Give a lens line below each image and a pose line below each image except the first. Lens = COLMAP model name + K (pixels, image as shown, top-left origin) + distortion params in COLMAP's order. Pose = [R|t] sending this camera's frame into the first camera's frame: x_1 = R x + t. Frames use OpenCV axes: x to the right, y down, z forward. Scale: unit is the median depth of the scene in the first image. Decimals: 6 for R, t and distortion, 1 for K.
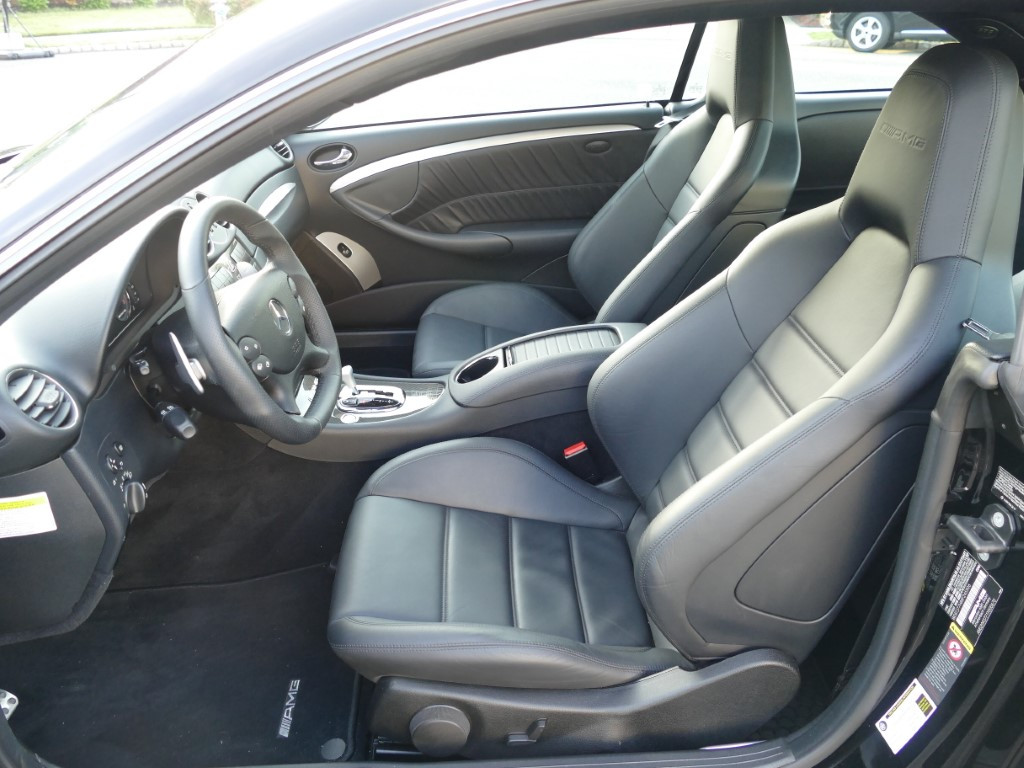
lens RADIAL K [[822.9, 0, 512.0], [0, 822.9, 384.0], [0, 0, 1]] dist [-0.006399, -0.006534]
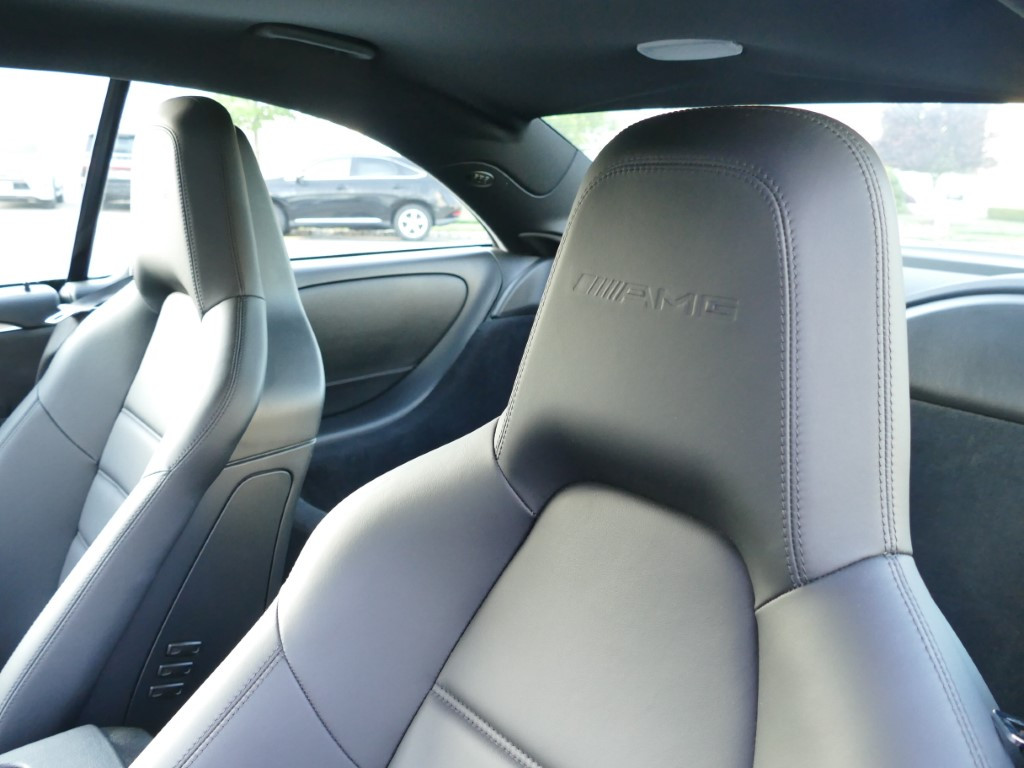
lens RADIAL K [[822.9, 0, 512.0], [0, 822.9, 384.0], [0, 0, 1]] dist [-0.006399, -0.006534]
pose [[0.780306, -0.122169, 0.613349, 0.070421], [0.250124, 0.959845, -0.127024, -0.116584], [-0.573201, 0.252531, 0.779531, 0.374782]]
